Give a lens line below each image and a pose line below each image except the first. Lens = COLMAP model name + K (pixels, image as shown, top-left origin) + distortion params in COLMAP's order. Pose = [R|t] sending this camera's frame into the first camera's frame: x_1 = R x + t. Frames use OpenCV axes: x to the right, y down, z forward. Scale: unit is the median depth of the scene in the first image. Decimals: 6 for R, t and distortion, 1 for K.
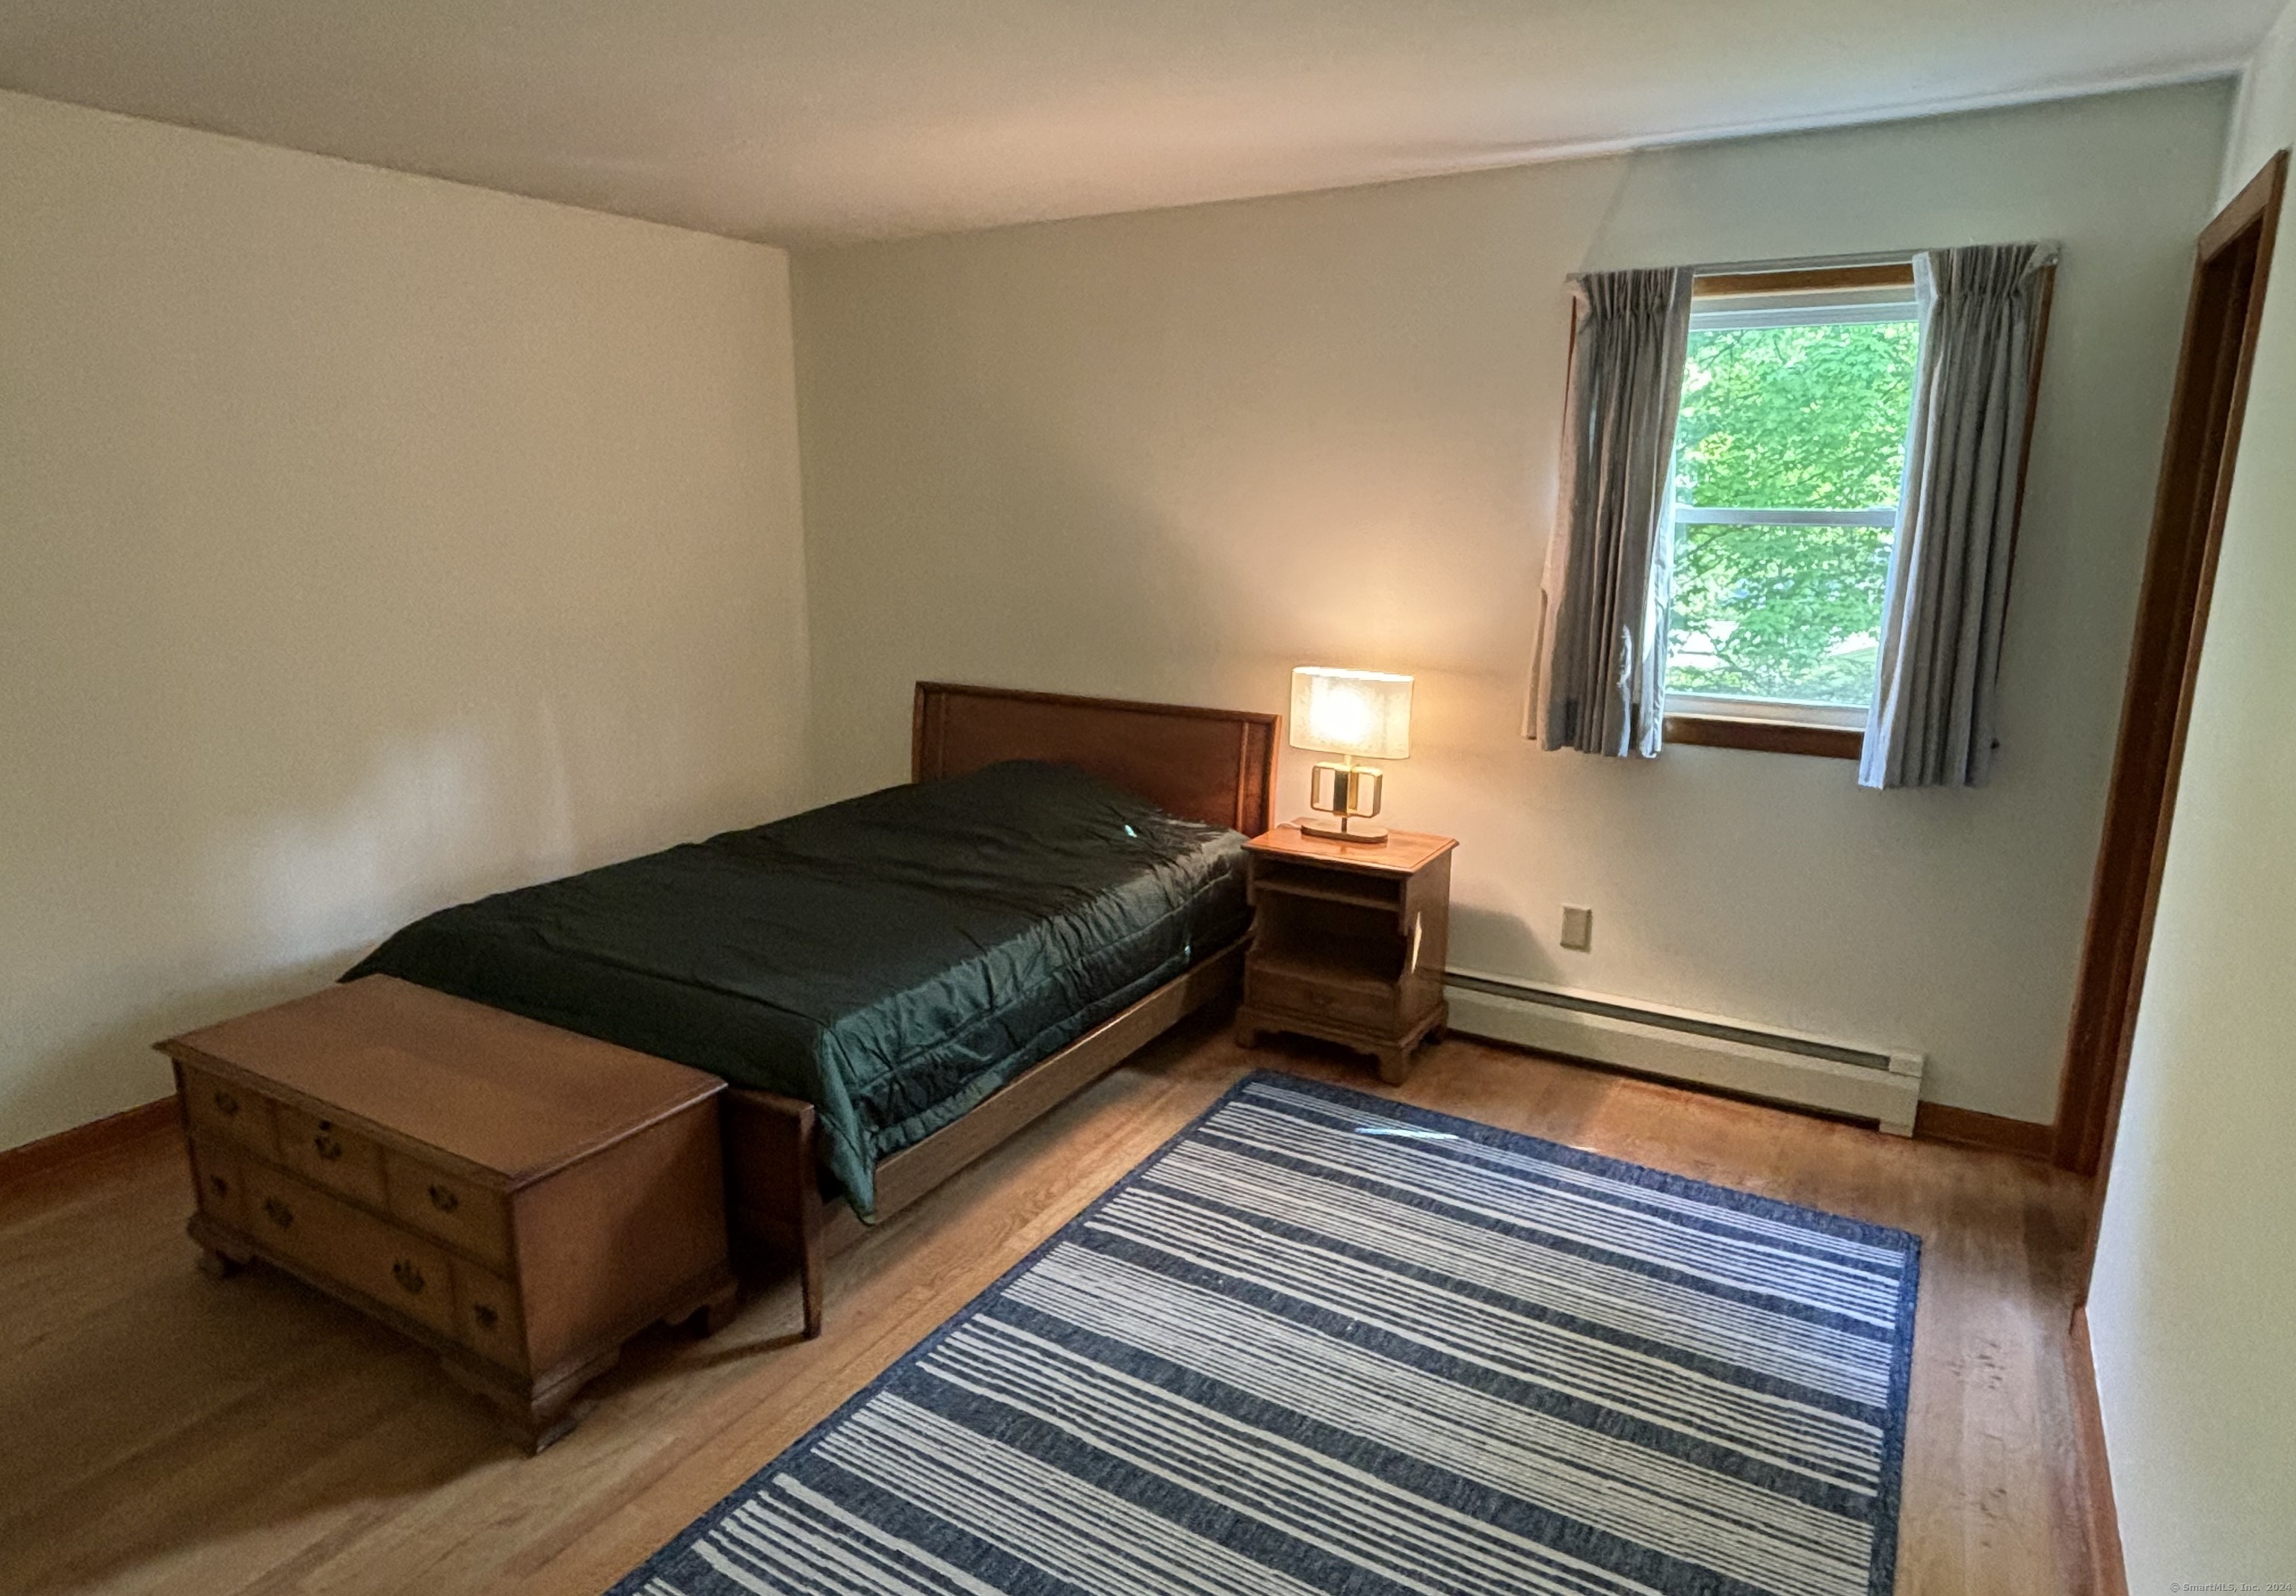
lens RADIAL K [[1304.0, 0, 1148.0], [0, 1304.0, 798.0], [0, 0, 1]] dist [-0.000627, -0.000300]
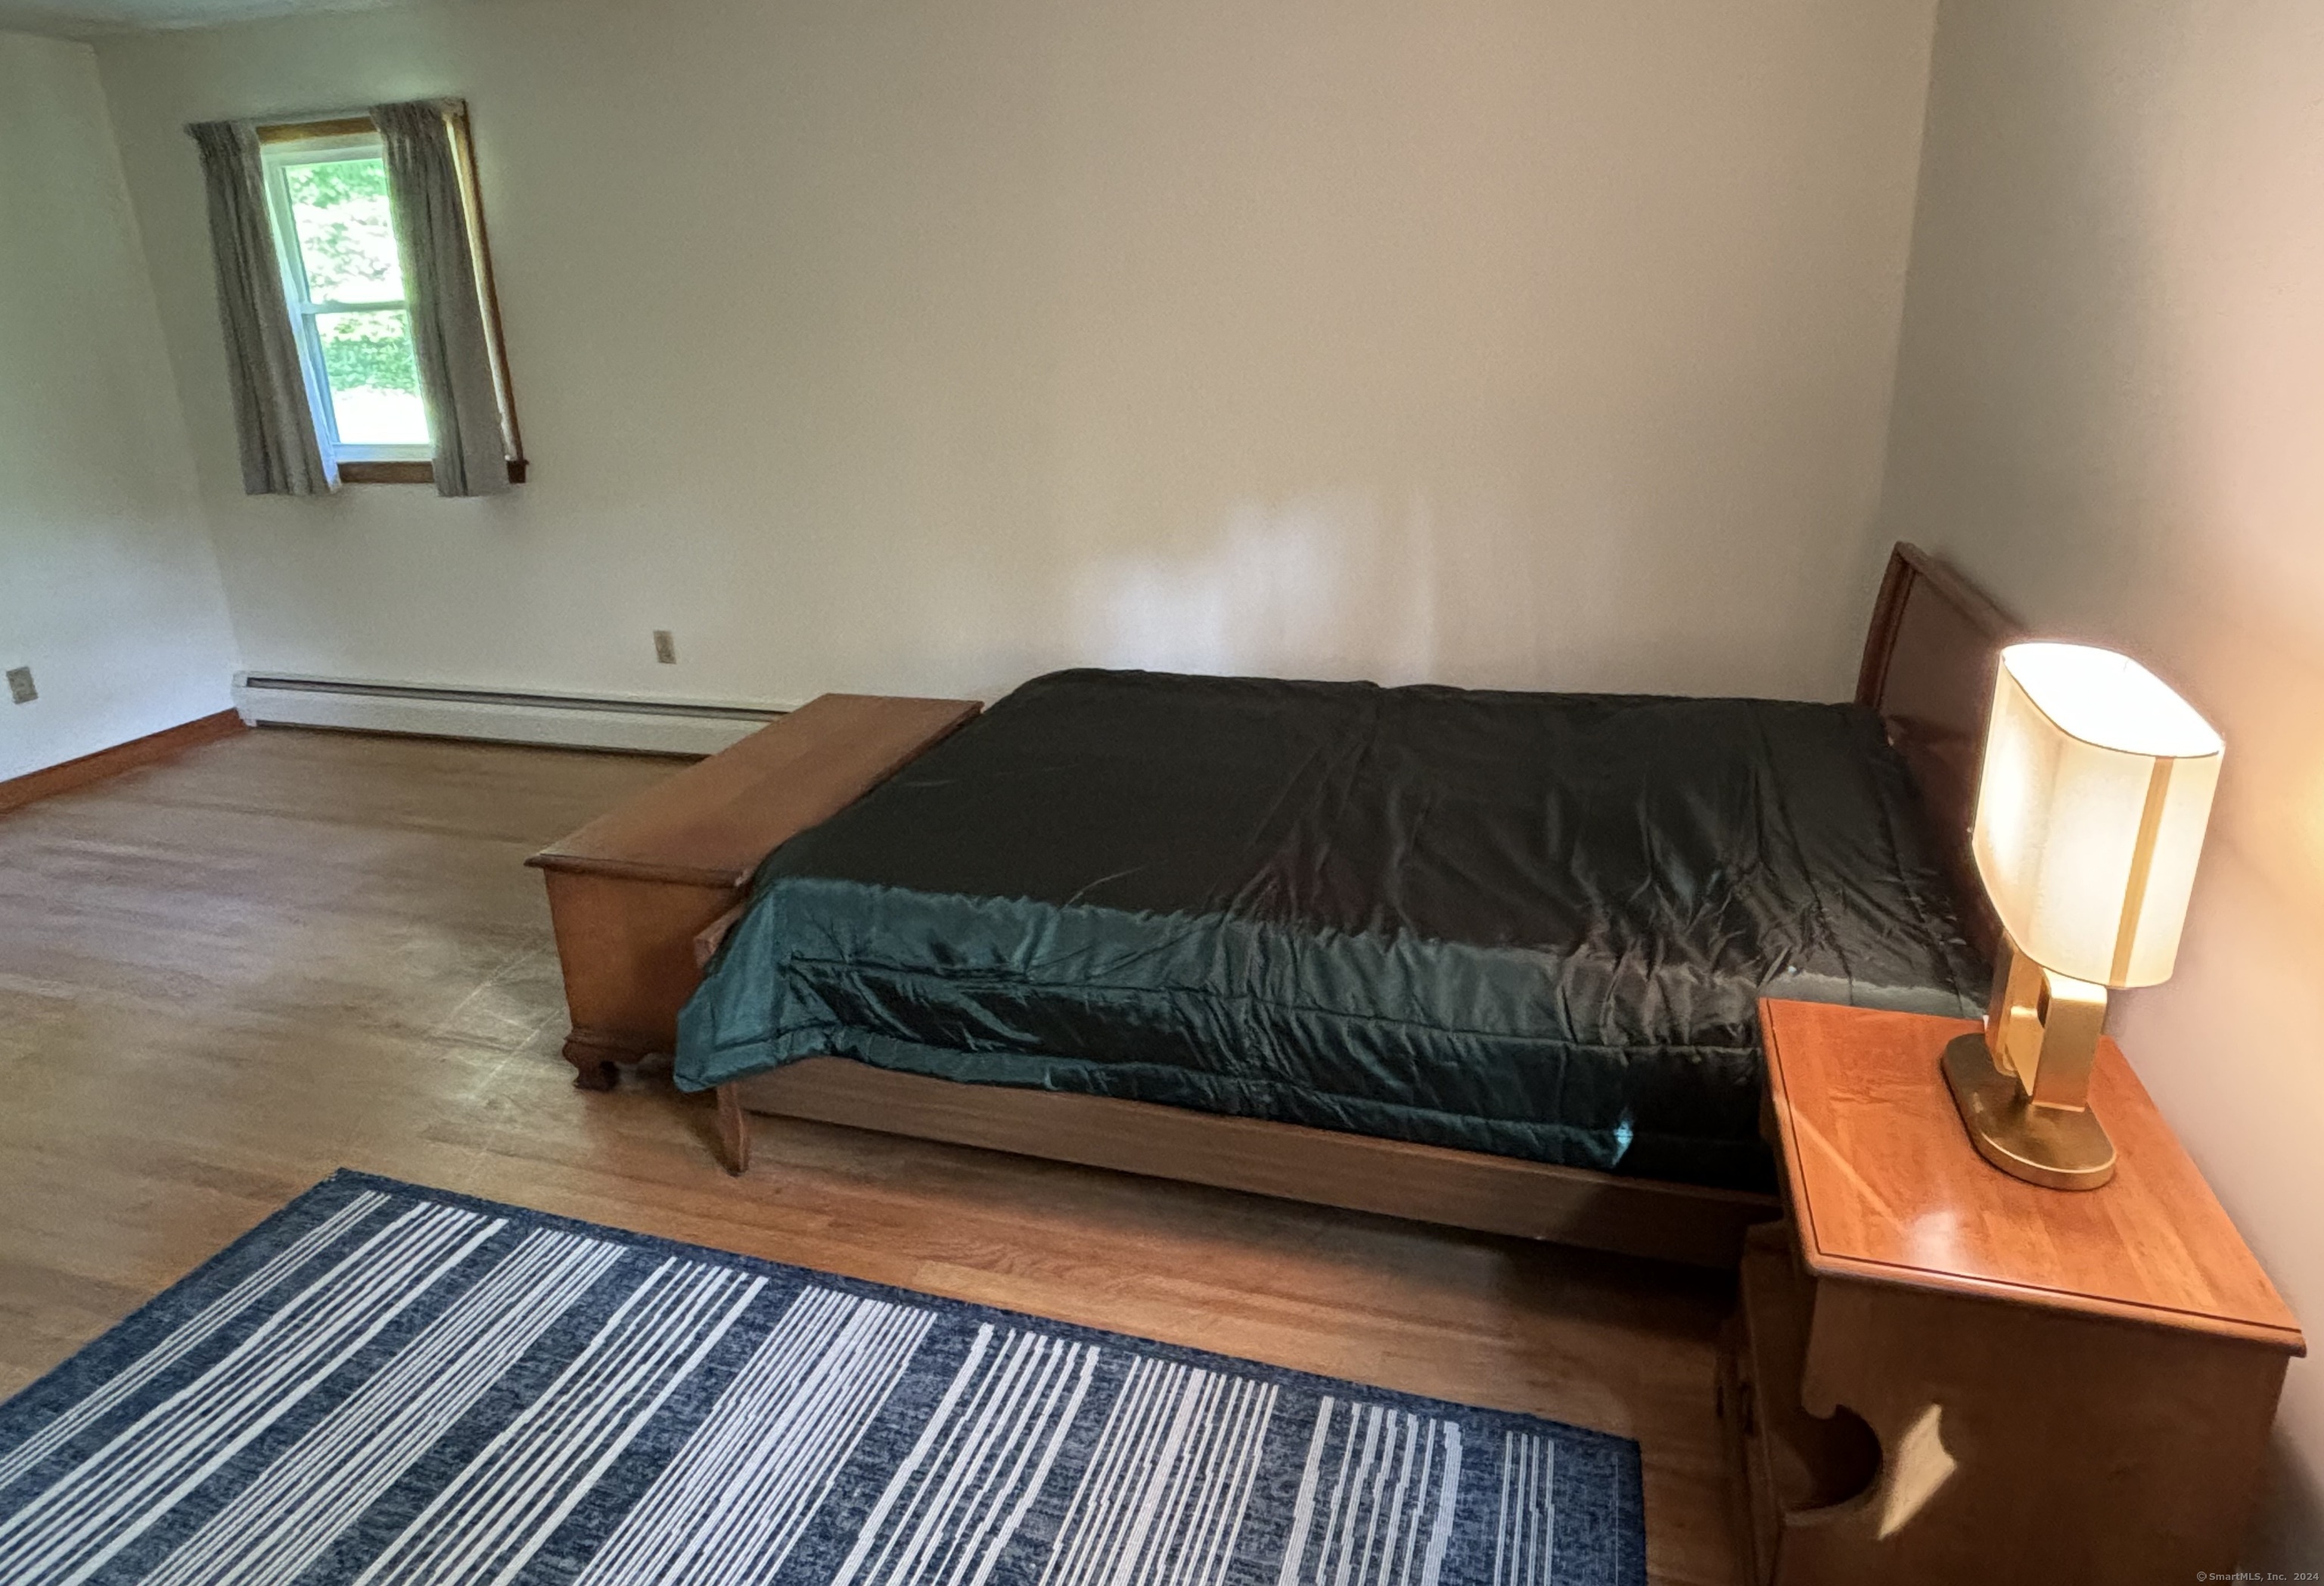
lens RADIAL K [[1368.8, 0, 1160.3], [0, 1368.8, 716.8], [0, 0, 1]] dist [-0.000809, -0.000494]
pose [[0.234058, 0.281029, -0.930720, 0.517857], [-0.185468, 0.952638, 0.241005, -0.156744], [0.954368, 0.116209, 0.275094, 0.799103]]
